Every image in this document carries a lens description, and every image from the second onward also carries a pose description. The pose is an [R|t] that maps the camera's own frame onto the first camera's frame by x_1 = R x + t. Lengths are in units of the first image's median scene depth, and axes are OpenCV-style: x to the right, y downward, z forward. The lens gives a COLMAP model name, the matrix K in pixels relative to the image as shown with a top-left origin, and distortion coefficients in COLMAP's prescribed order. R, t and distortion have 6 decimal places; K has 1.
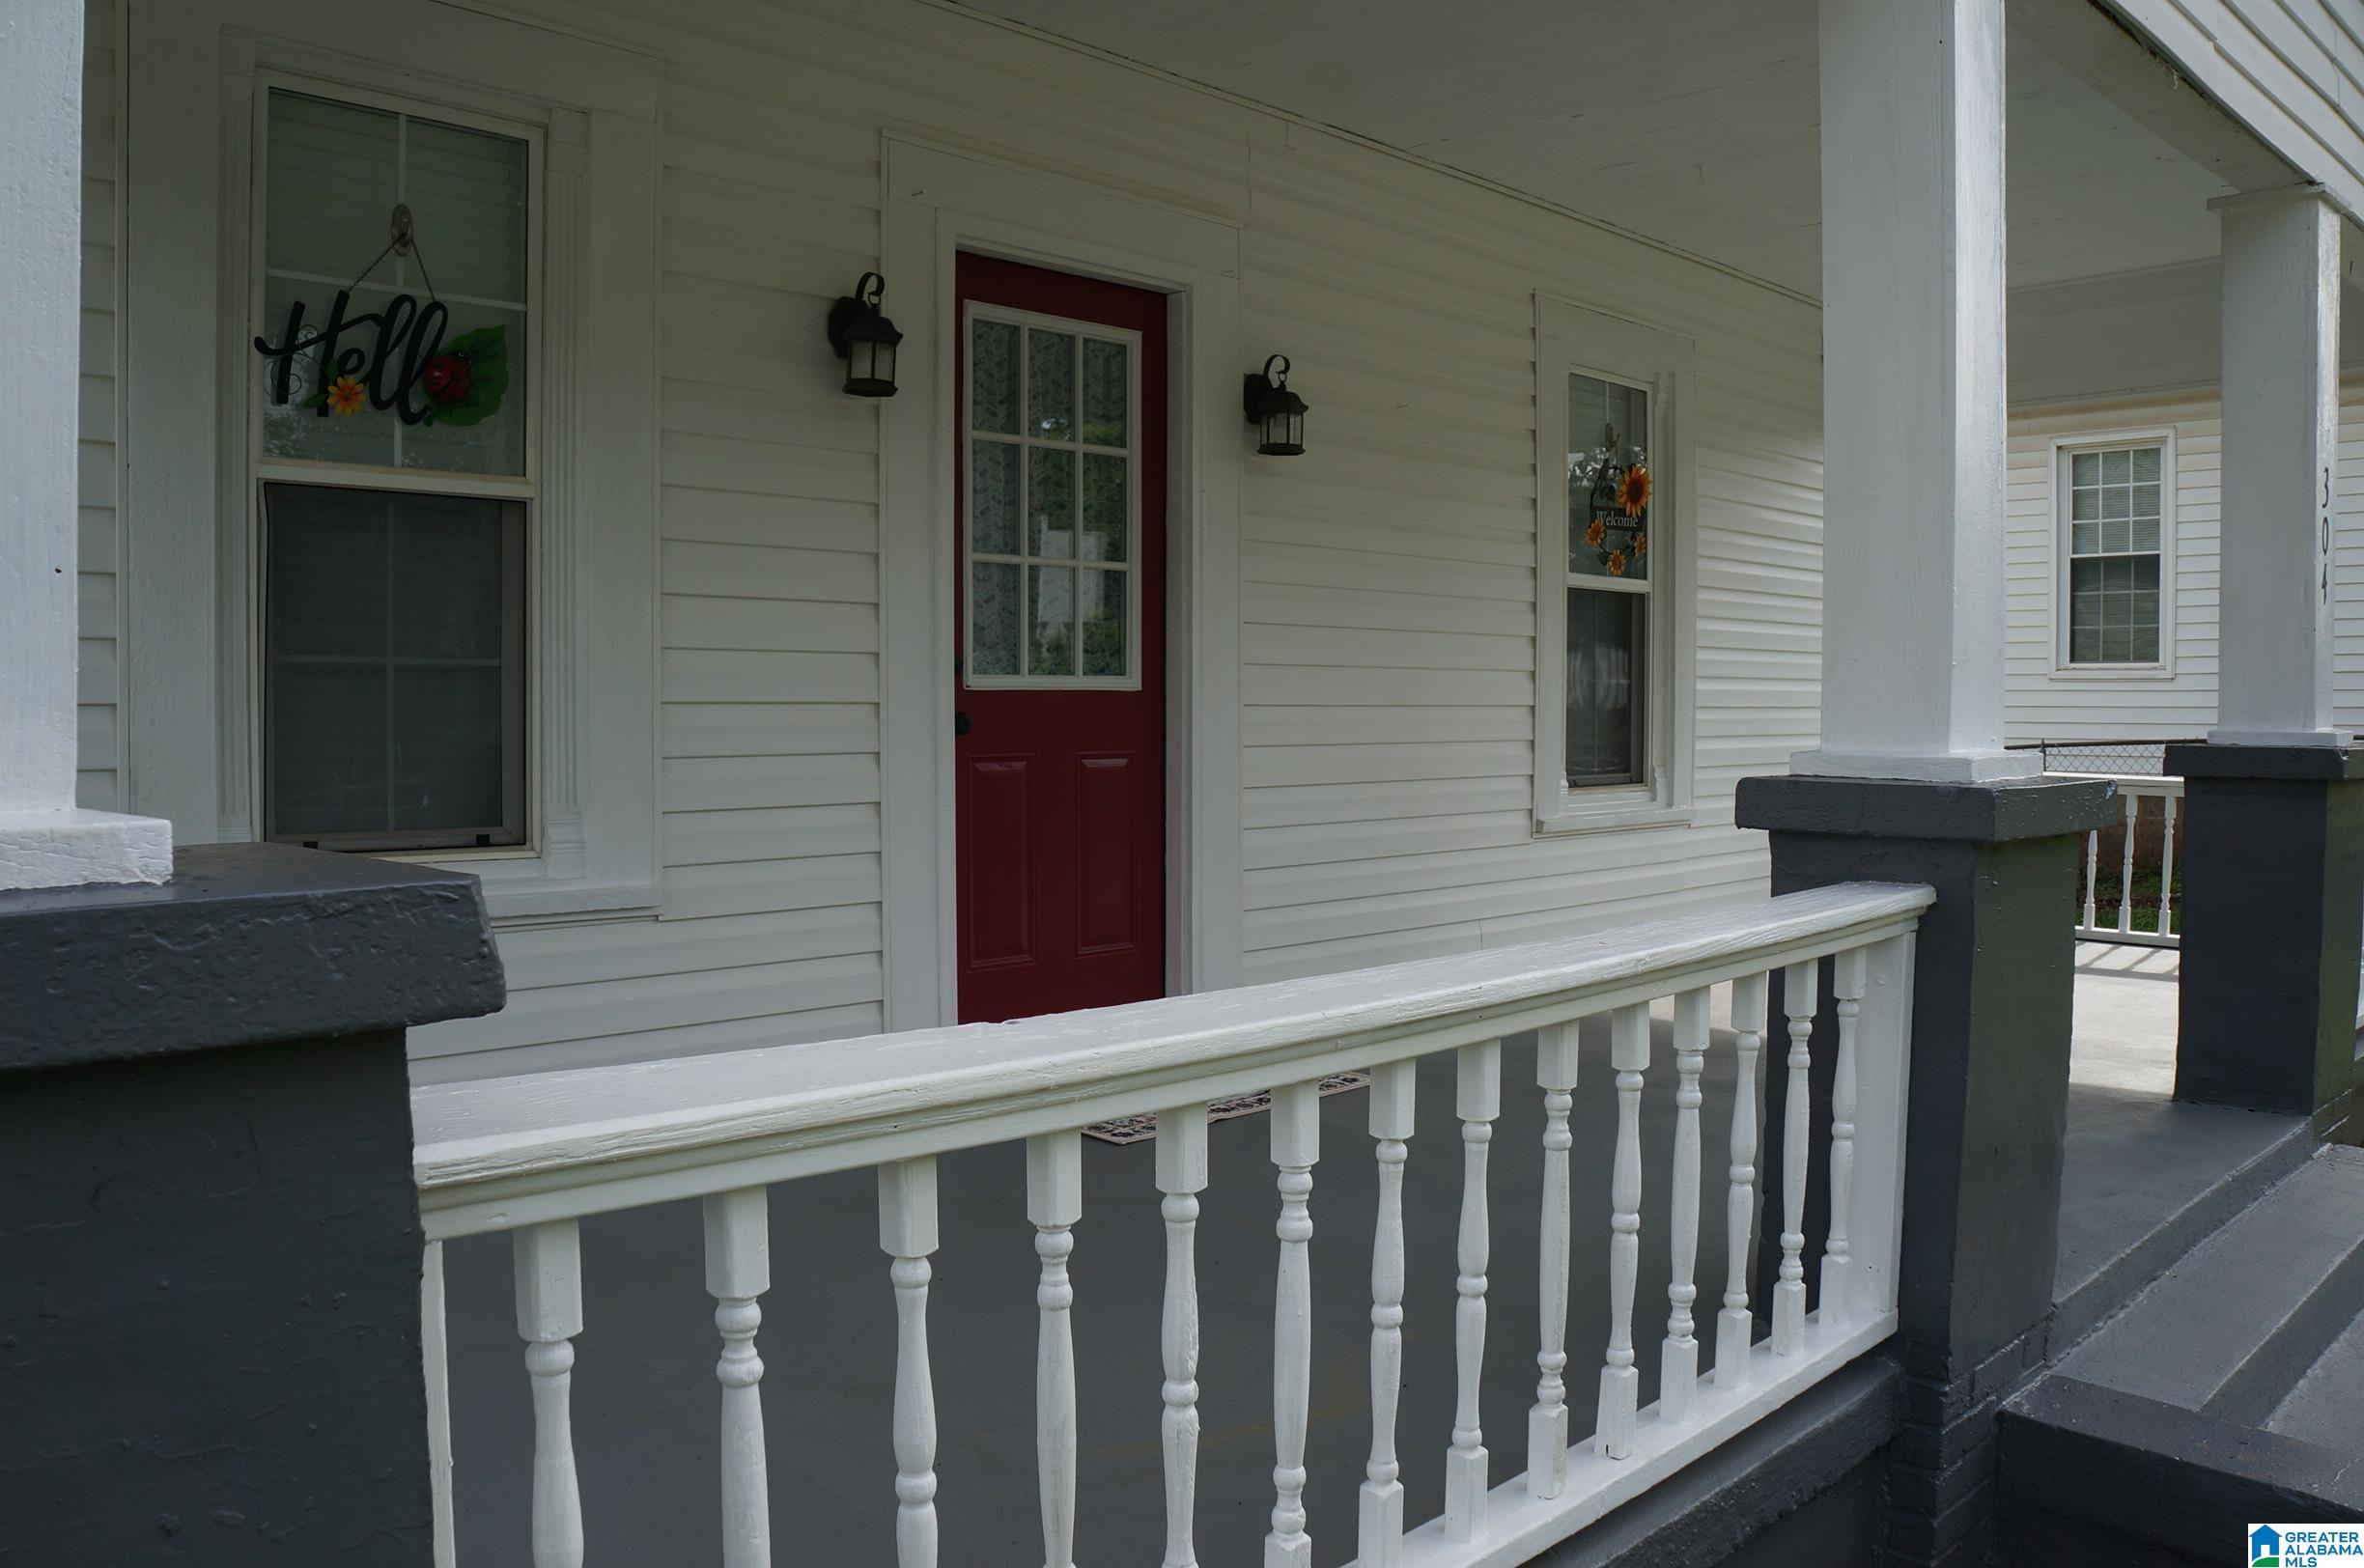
lens RADIAL K [[1841.8, 0, 1175.8], [0, 1841.8, 779.0], [0, 0, 1]] dist [-0.162982, 0.094995]
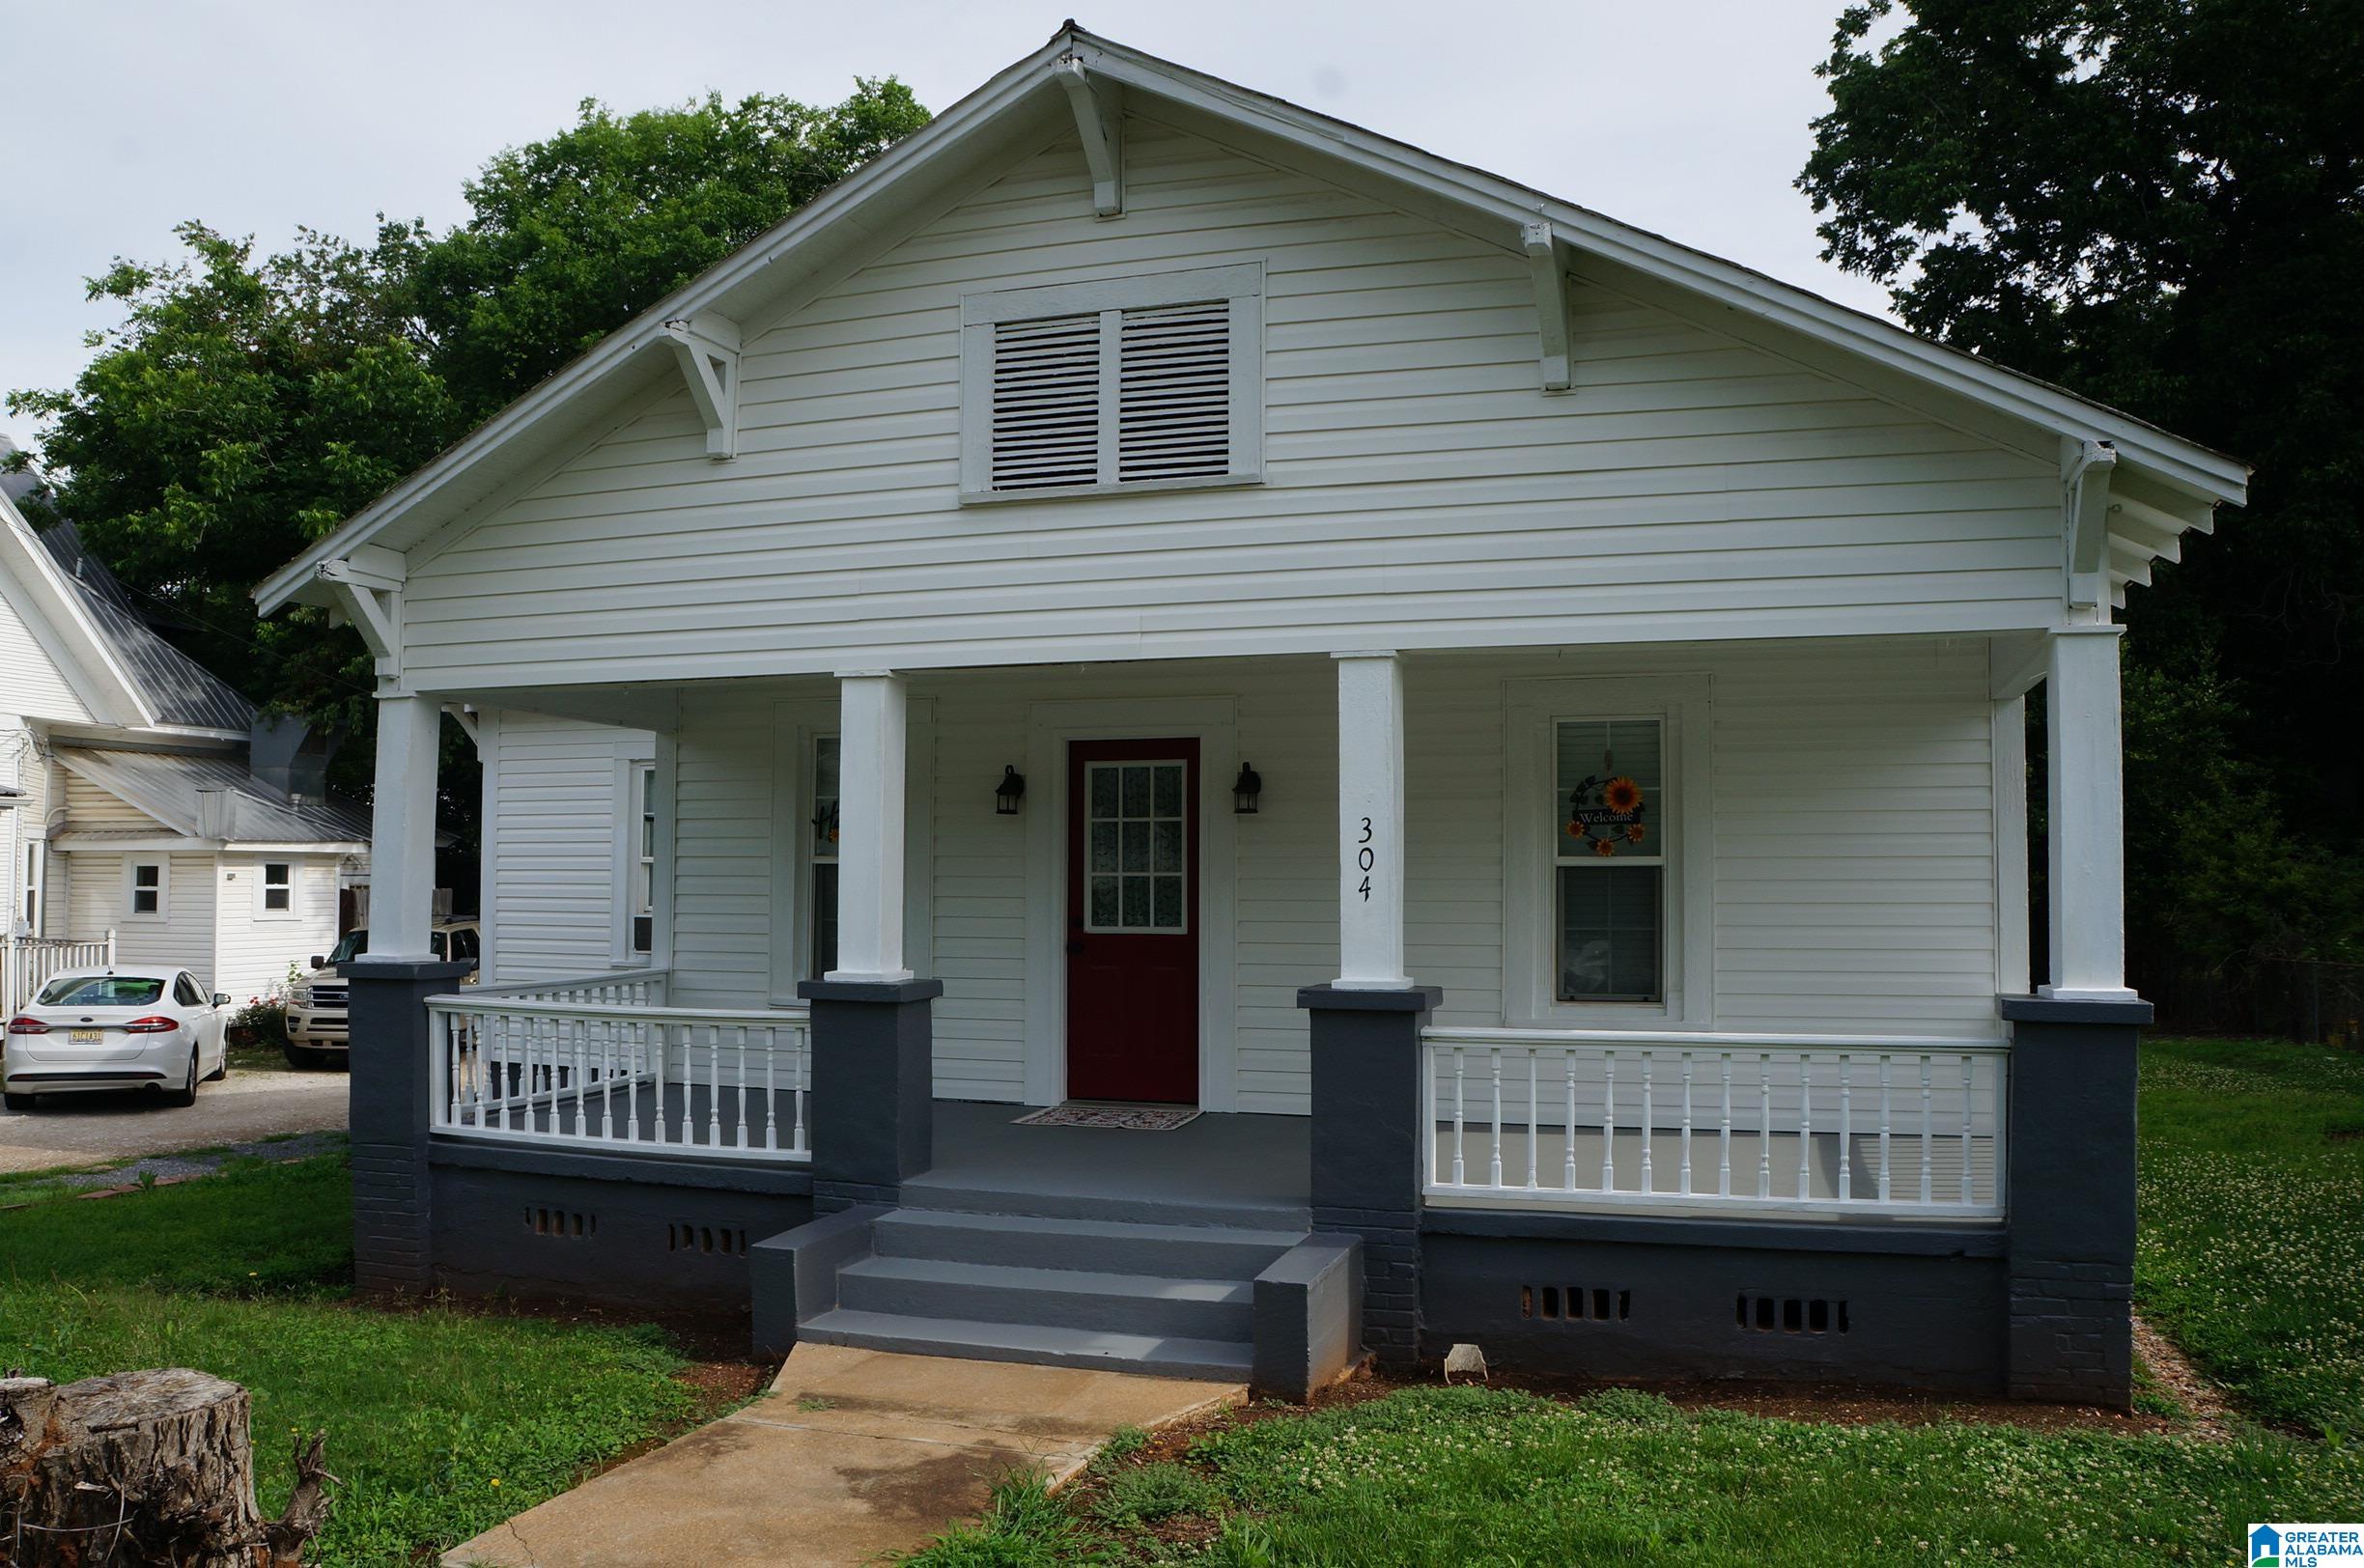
lens RADIAL K [[1841.8, 0, 1126.1], [0, 1841.8, 780.3], [0, 0, 1]] dist [-0.162982, 0.094995]
pose [[0.441763, -0.049724, -0.895753, 1.910969], [-0.039994, 0.996379, -0.075033, -0.066852], [0.896240, 0.068972, 0.438175, 0.034245]]
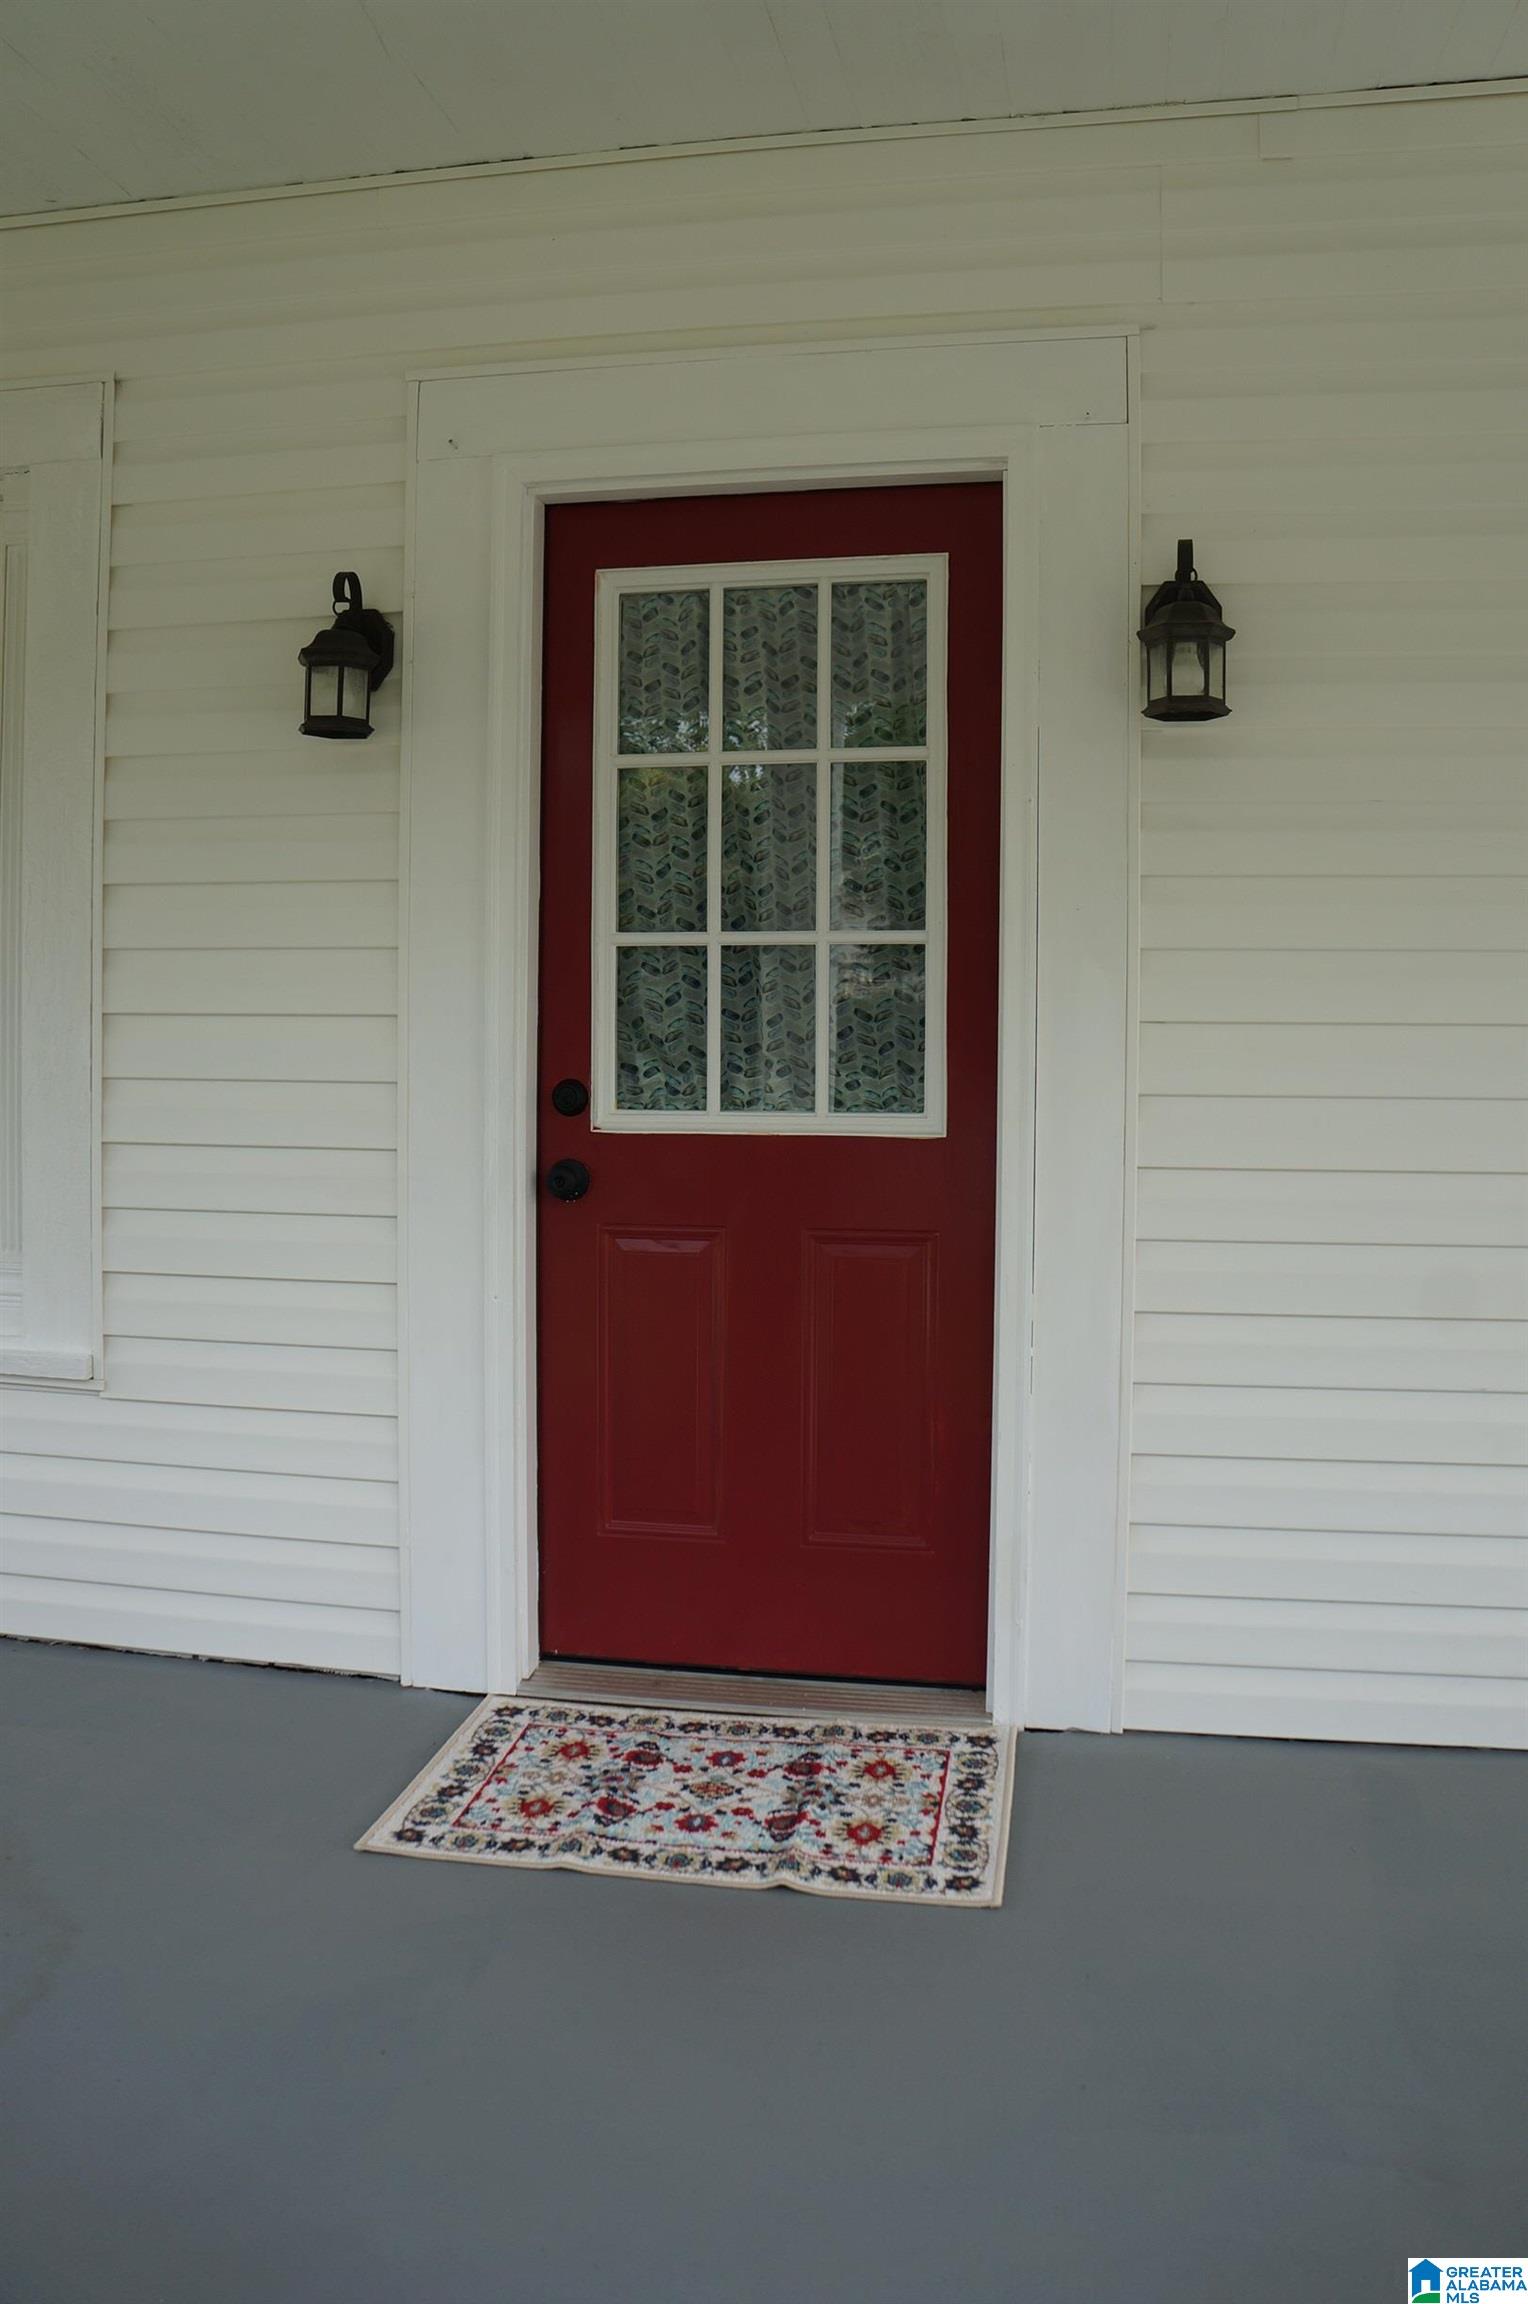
lens RADIAL K [[1820.8, 0, 736.4], [0, 1820.8, 1152.6], [0, 0, 1]] dist [-0.158030, 0.098129]
pose [[0.560319, 0.044209, -0.827096, 0.474135], [-0.041546, 0.998818, 0.025243, -0.059084], [0.827235, 0.020218, 0.561493, 0.642407]]
